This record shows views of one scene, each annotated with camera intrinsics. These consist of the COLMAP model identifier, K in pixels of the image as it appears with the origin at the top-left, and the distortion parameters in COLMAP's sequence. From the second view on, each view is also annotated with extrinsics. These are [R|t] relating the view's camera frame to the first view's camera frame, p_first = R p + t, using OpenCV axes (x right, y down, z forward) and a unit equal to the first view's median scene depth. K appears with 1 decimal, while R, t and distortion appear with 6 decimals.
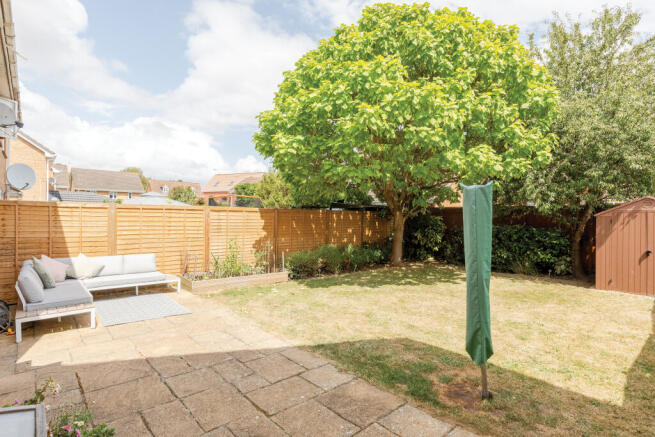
lens RADIAL K [[343.8, 0, 331.2], [0, 343.8, 218.0], [0, 0, 1]] dist [0.000241, 0.001611]
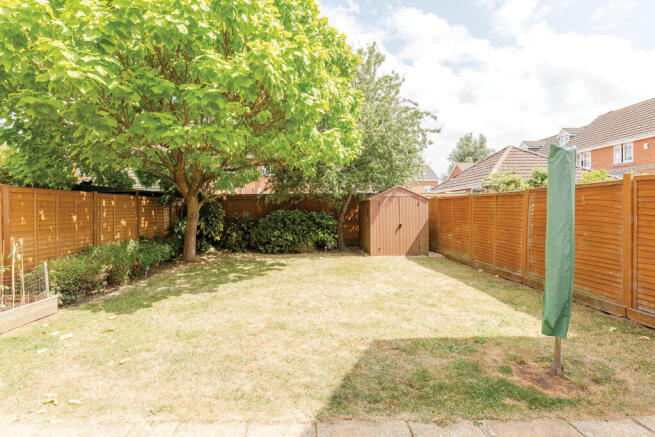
lens RADIAL K [[313.0, 0, 326.5], [0, 313.0, 217.5], [0, 0, 1]] dist [-0.003565, -0.001829]
pose [[0.654702, -0.034951, 0.755079, -0.327630], [0.016622, 0.999355, 0.031846, 0.025905], [-0.755704, -0.008299, 0.654860, 0.483429]]
